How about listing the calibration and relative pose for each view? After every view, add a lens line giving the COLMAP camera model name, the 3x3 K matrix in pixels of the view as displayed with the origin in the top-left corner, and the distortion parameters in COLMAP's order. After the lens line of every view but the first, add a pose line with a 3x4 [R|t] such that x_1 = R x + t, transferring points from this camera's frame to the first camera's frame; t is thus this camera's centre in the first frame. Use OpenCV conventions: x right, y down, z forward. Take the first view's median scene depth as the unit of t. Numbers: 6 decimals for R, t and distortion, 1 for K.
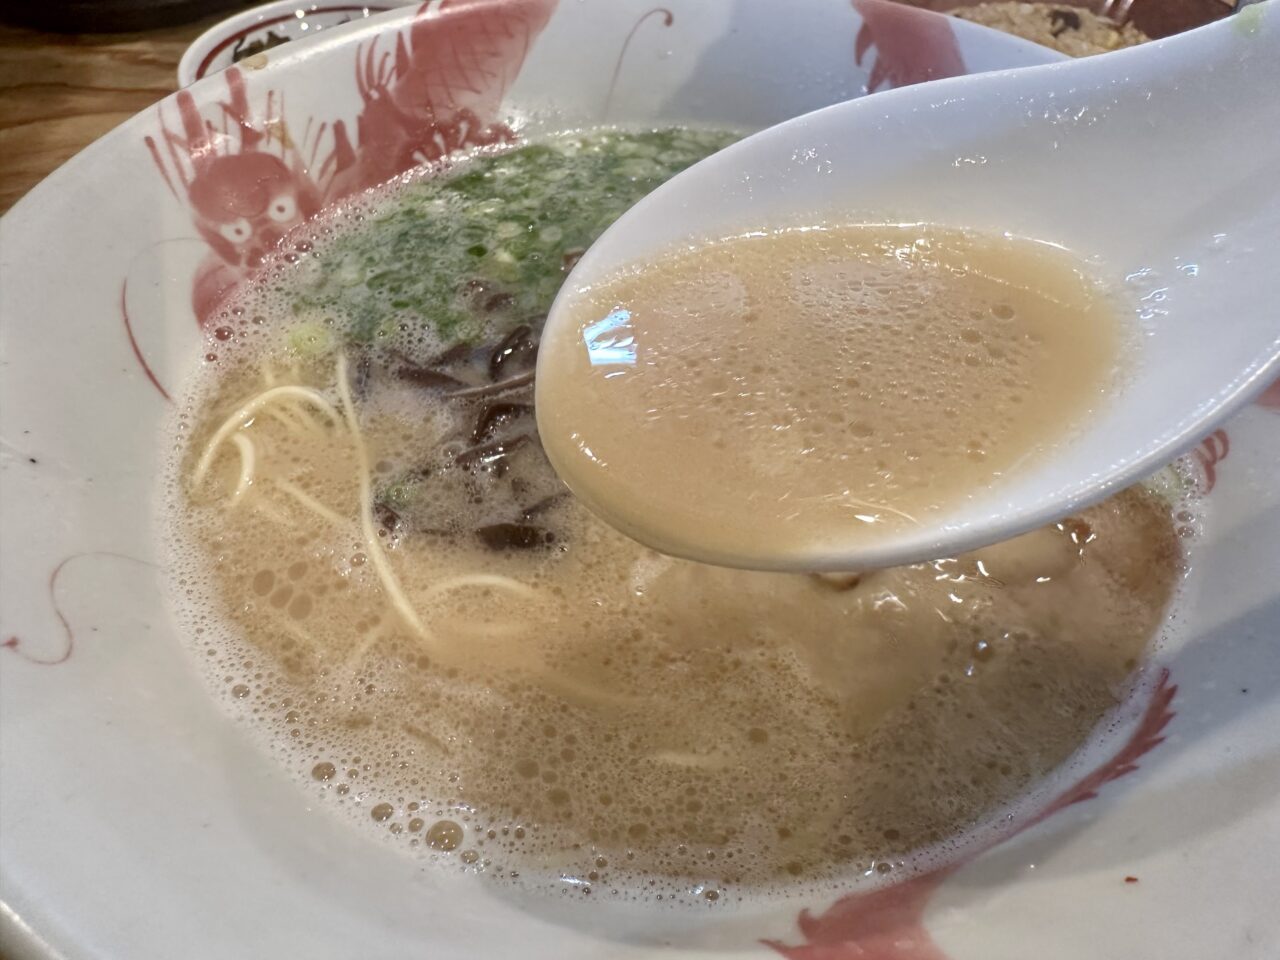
lens RADIAL K [[904.9, 0, 680.2], [0, 904.9, 404.3], [0, 0, 1]] dist [-0.018876, 0.005786]
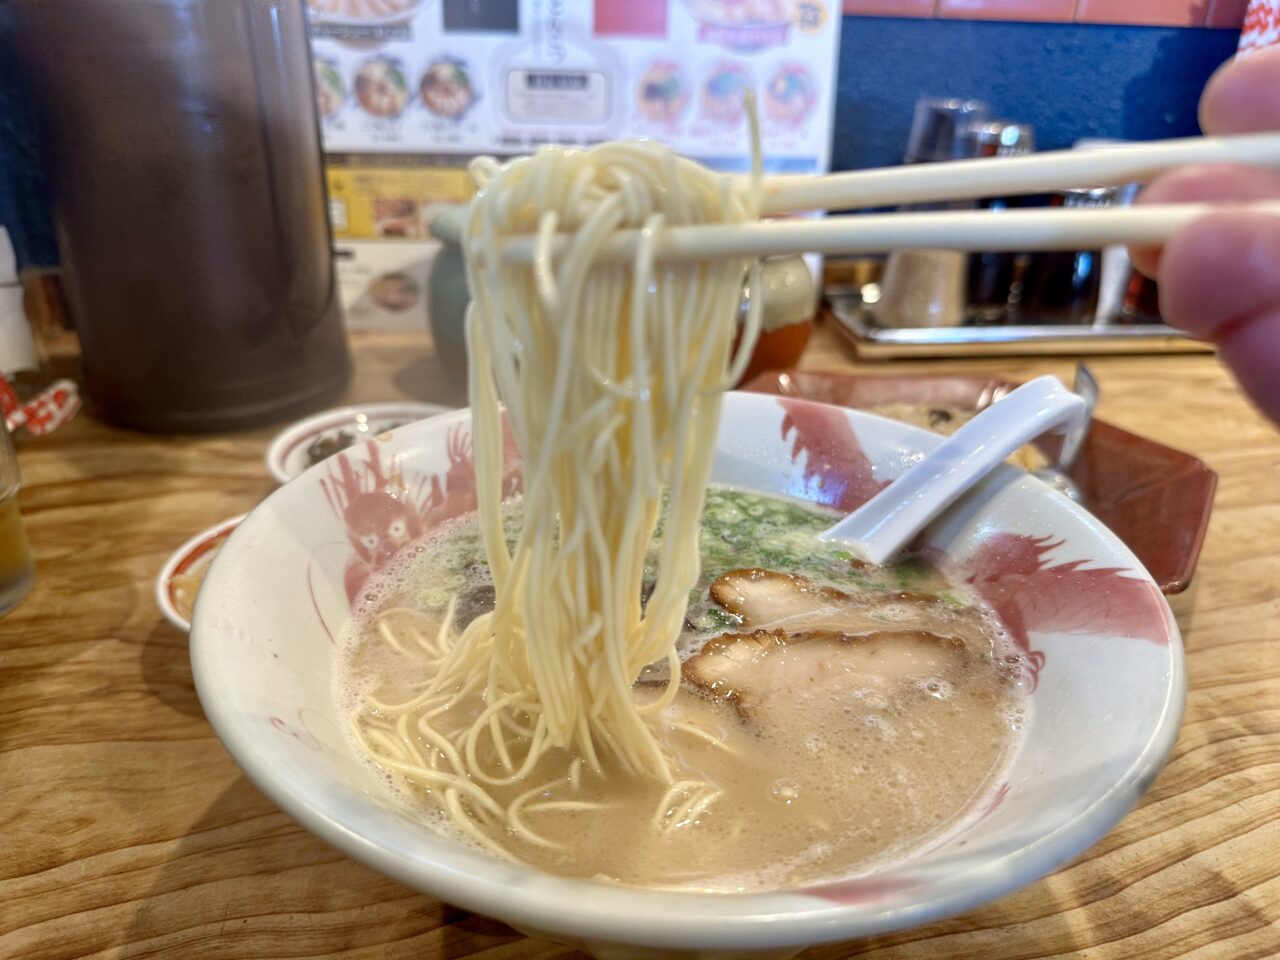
lens RADIAL K [[912.2, 0, 635.2], [0, 912.2, 488.0], [0, 0, 1]] dist [-0.044468, 0.005334]
pose [[0.999967, -0.007714, 0.002507, -0.057987], [0.008107, 0.940417, -0.339925, 0.215954], [0.000264, 0.339935, 0.940449, -0.391069]]
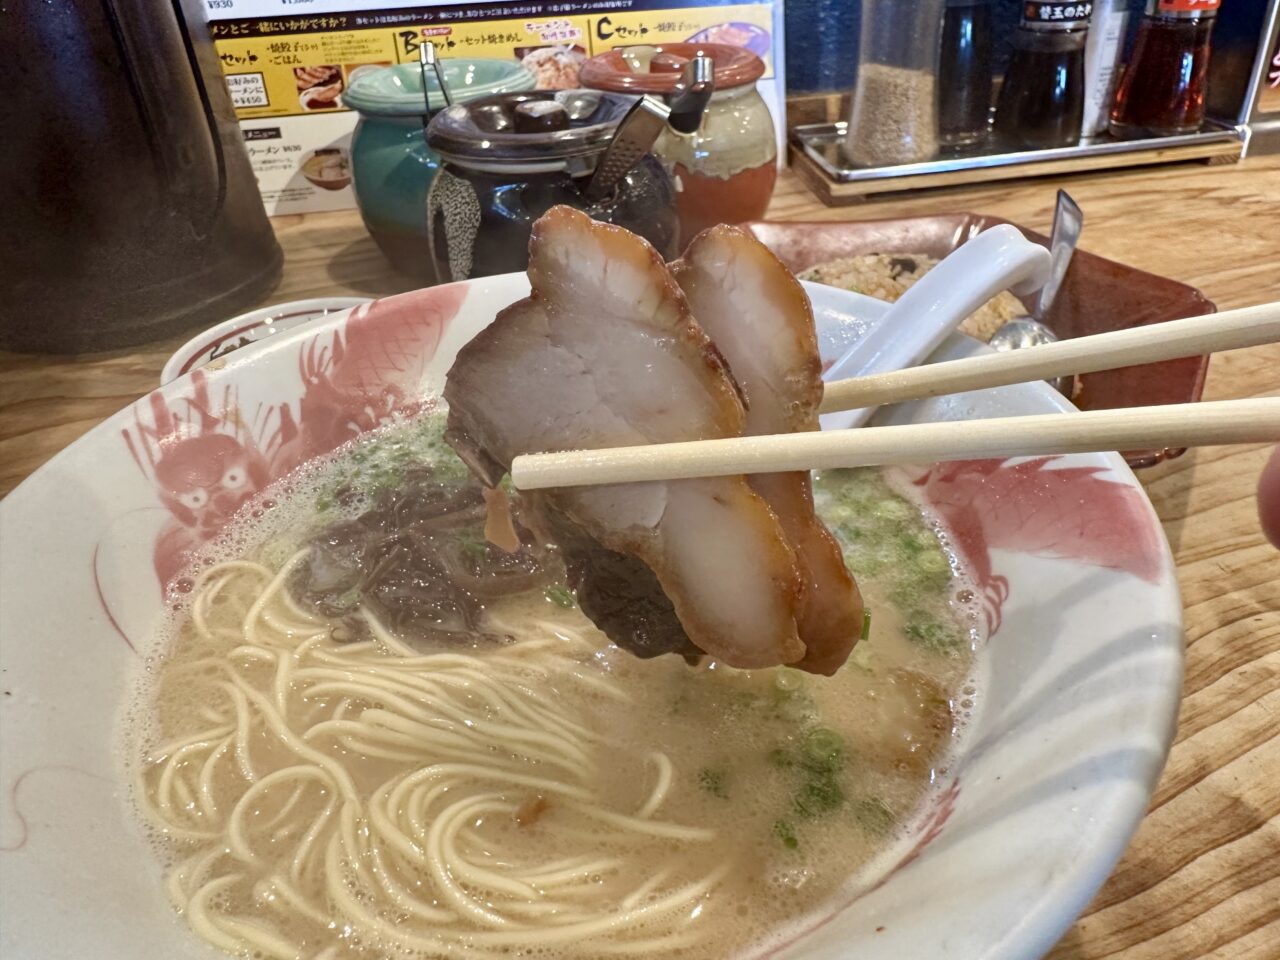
lens RADIAL K [[896.3, 0, 675.9], [0, 896.3, 402.3], [0, 0, 1]] dist [-0.021922, 0.004515]
pose [[0.994923, -0.097296, 0.025705, 0.120629], [0.100622, 0.957735, -0.269479, 0.064510], [0.001601, 0.270697, 0.962663, -0.167525]]
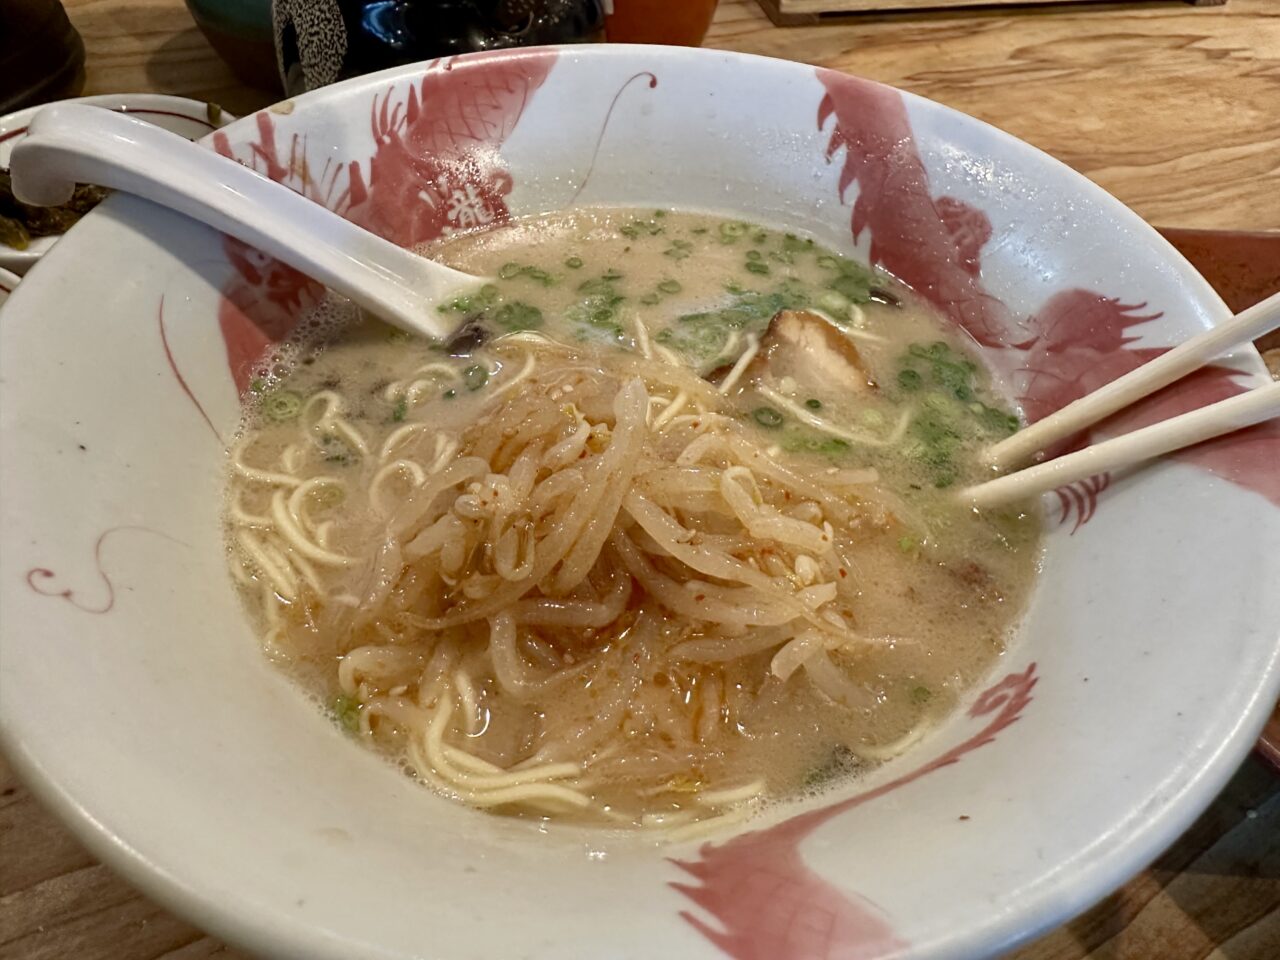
lens RADIAL K [[896.3, 0, 675.9], [0, 896.3, 402.3], [0, 0, 1]] dist [-0.021922, 0.004515]
pose [[0.999139, 0.041423, 0.002290, 0.034691], [-0.041329, 0.998637, -0.031887, 0.005601], [-0.003607, 0.031765, 0.999489, -0.111779]]
